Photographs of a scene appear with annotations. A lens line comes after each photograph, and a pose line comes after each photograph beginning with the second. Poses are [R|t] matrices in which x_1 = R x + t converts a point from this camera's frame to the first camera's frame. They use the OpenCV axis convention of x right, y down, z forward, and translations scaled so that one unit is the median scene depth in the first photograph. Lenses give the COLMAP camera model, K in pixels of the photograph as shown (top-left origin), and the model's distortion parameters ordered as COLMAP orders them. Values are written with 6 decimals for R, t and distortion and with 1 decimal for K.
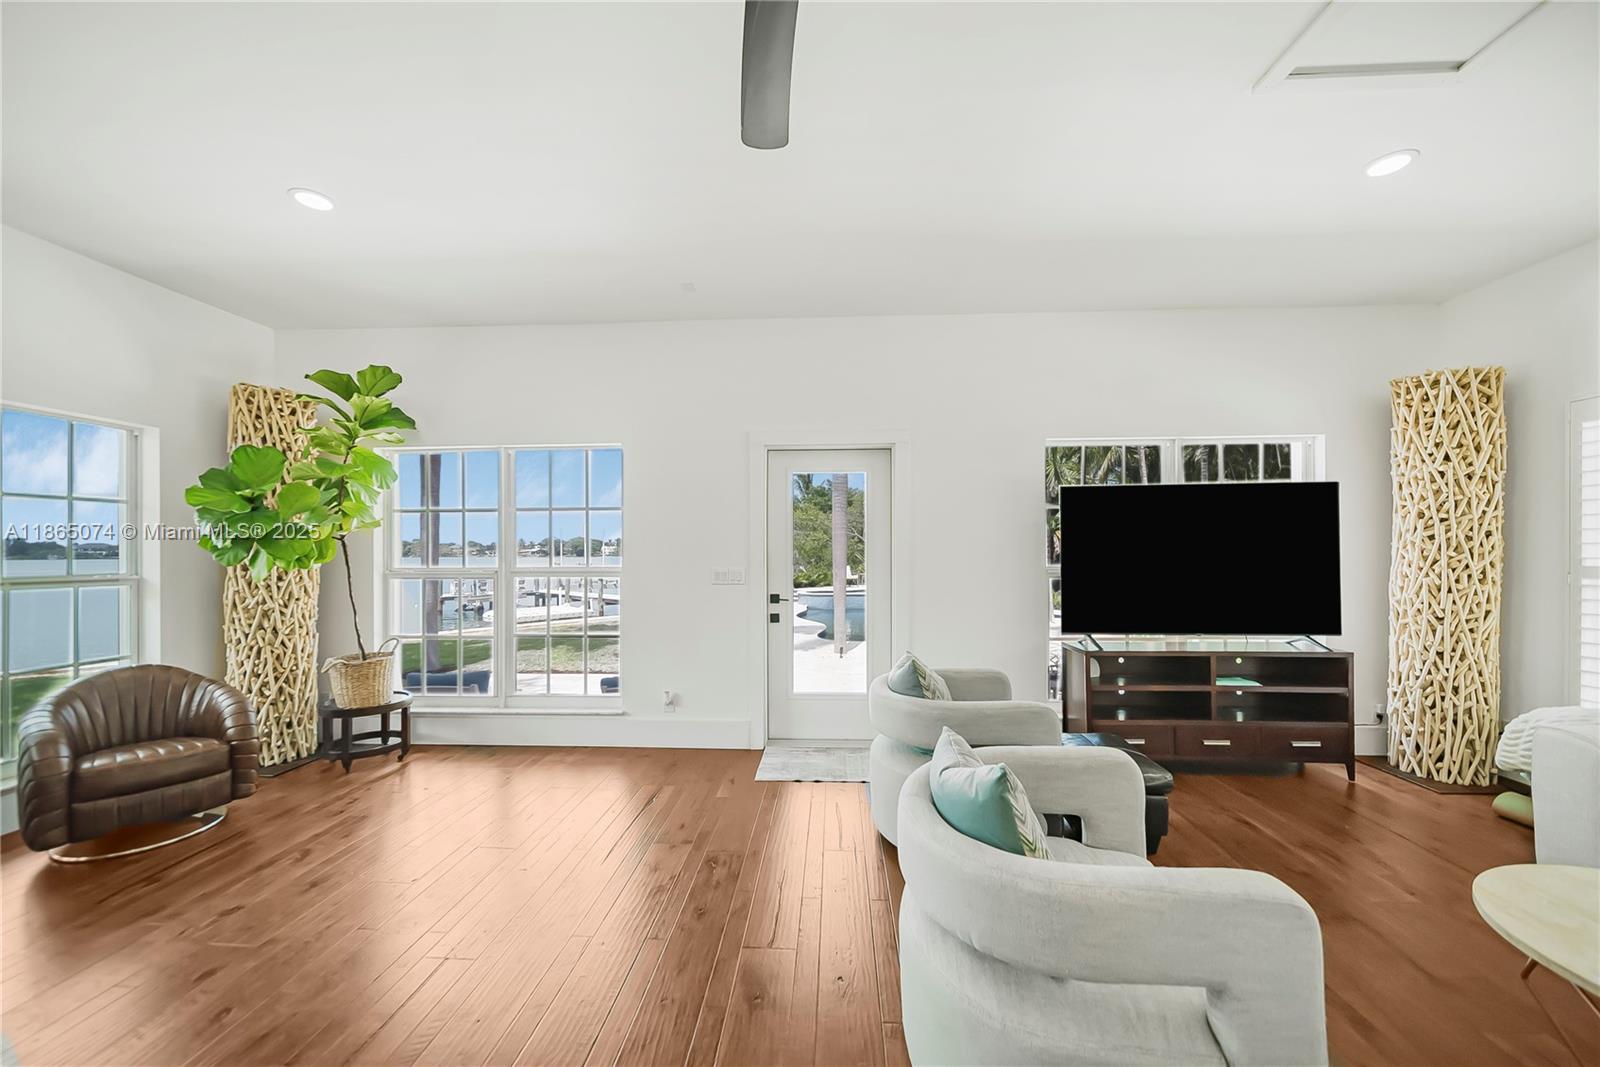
lens RADIAL K [[584.4, 0, 798.3], [0, 584.4, 551.2], [0, 0, 1]] dist [0.000167, -0.000192]
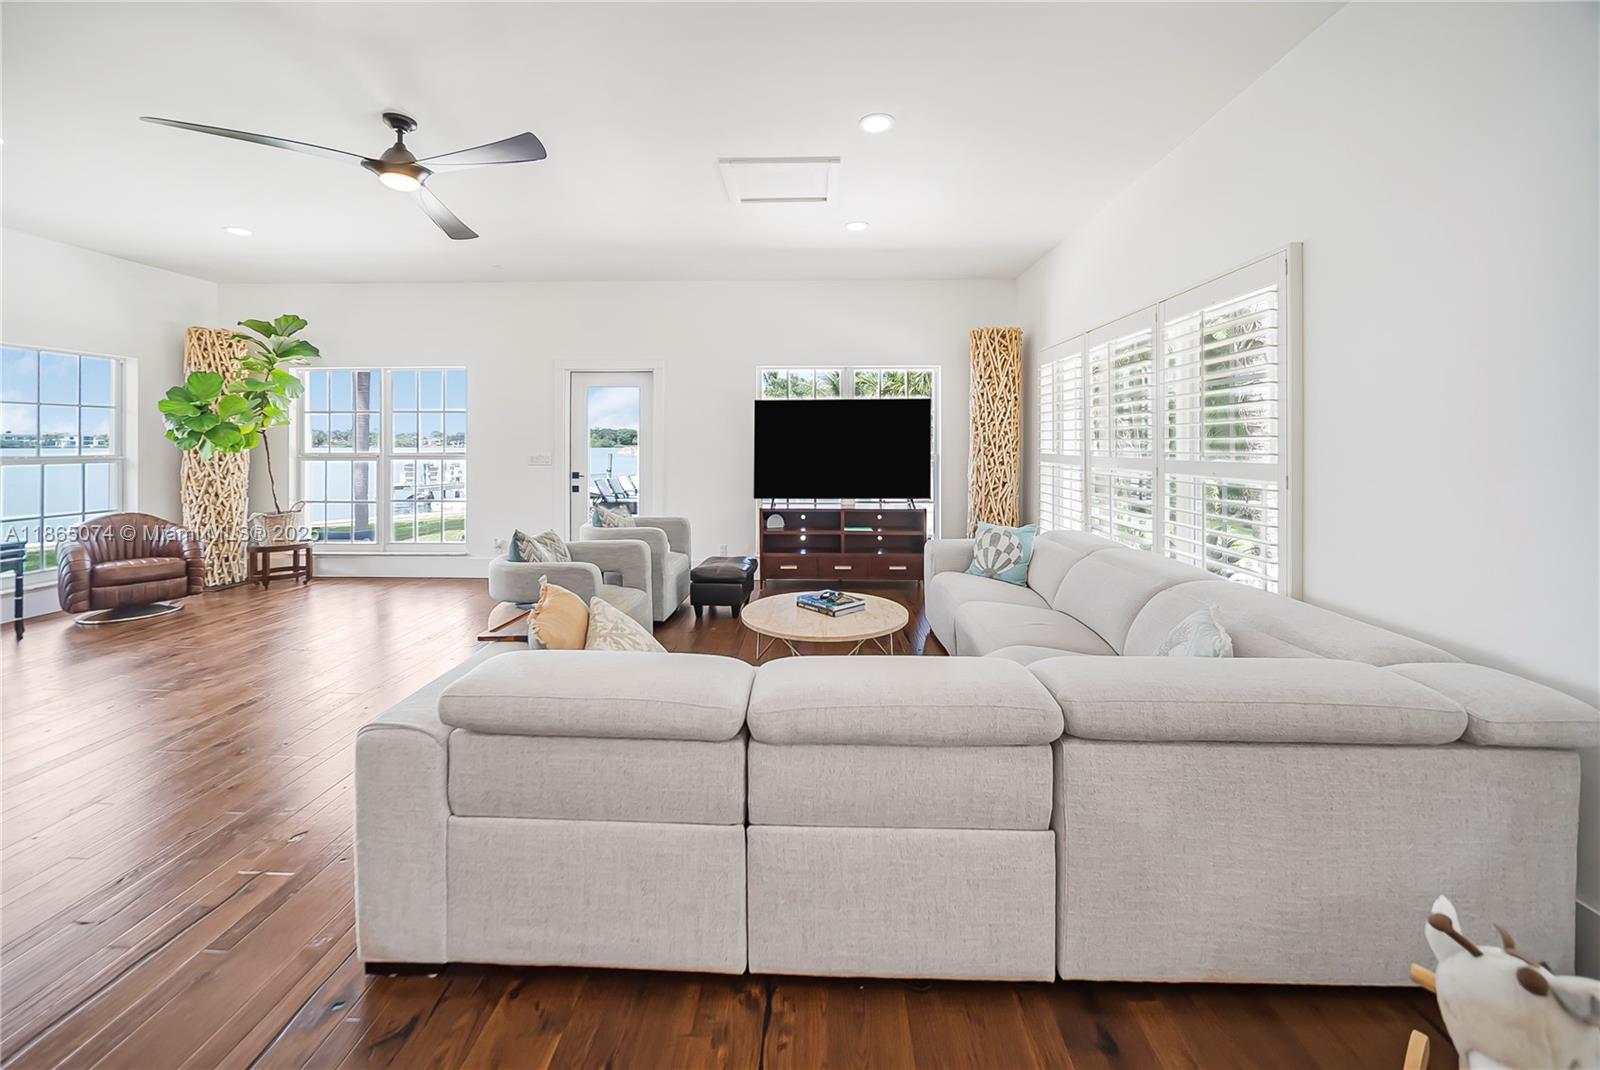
lens RADIAL K [[603.2, 0, 798.7], [0, 603.2, 443.8], [0, 0, 1]] dist [0.000728, -0.000022]
pose [[0.999556, 0.004547, 0.029434, 0.526701], [-0.004588, 0.999989, 0.001340, -0.001115], [-0.029428, -0.001474, 0.999566, -0.565320]]
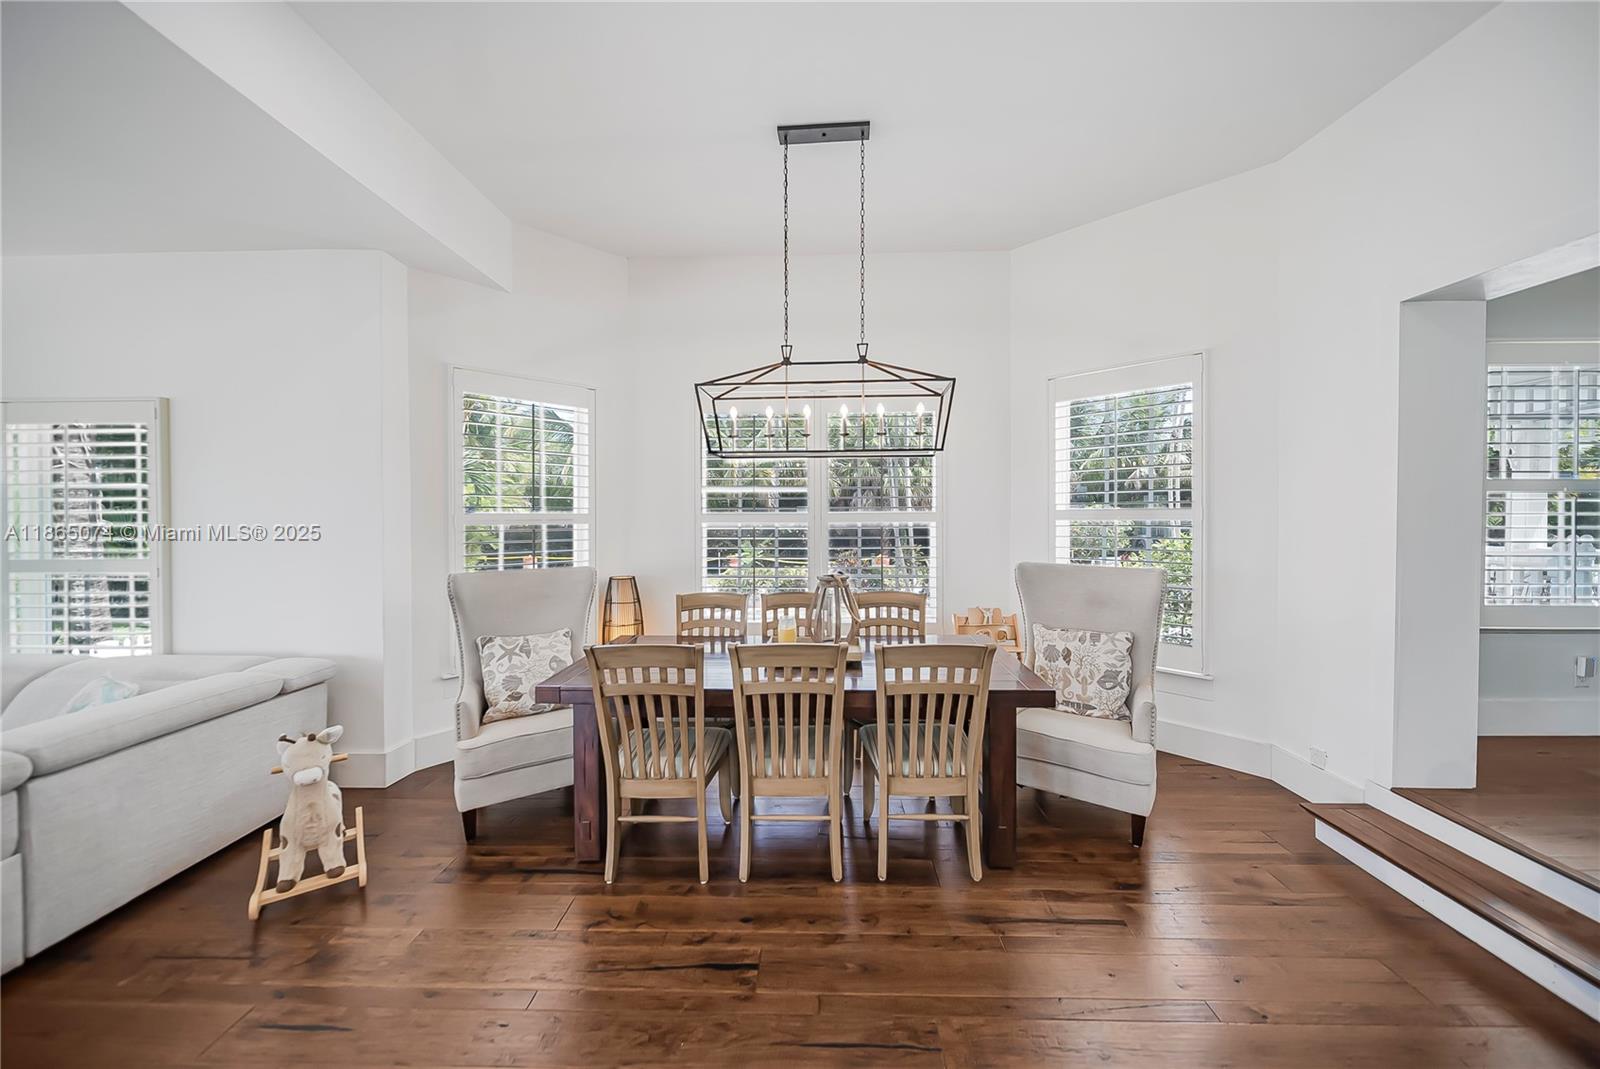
lens RADIAL K [[590.8, 0, 796.3], [0, 590.8, 517.7], [0, 0, 1]] dist [-0.004523, -0.000454]
pose [[-0.038287, -0.003684, 0.999260, 0.160309], [-0.000489, 0.999993, 0.003668, -0.044454], [-0.999267, -0.000348, -0.038288, -0.842226]]
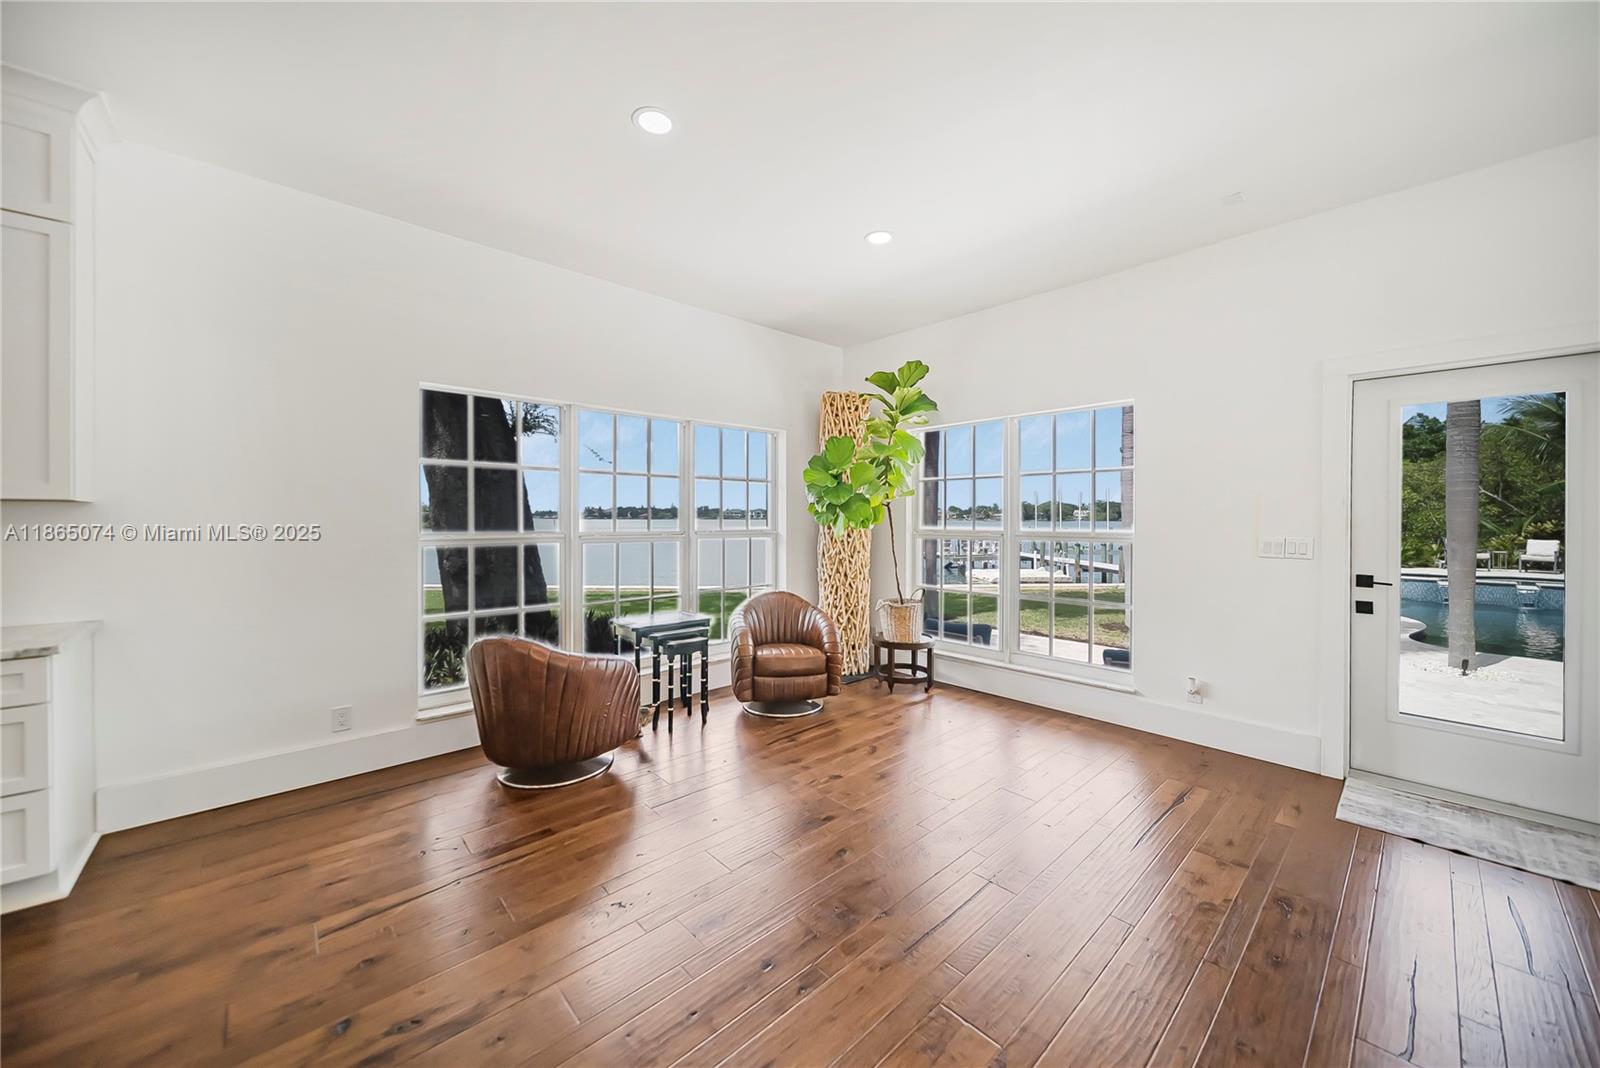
lens RADIAL K [[581.0, 0, 803.6], [0, 581.0, 519.2], [0, 0, 1]] dist [-0.000365, -0.000068]
pose [[0.722973, 0.007600, -0.690834, -0.052763], [-0.003076, 0.999965, 0.007781, -0.000224], [0.690869, -0.003500, 0.722971, -0.021814]]
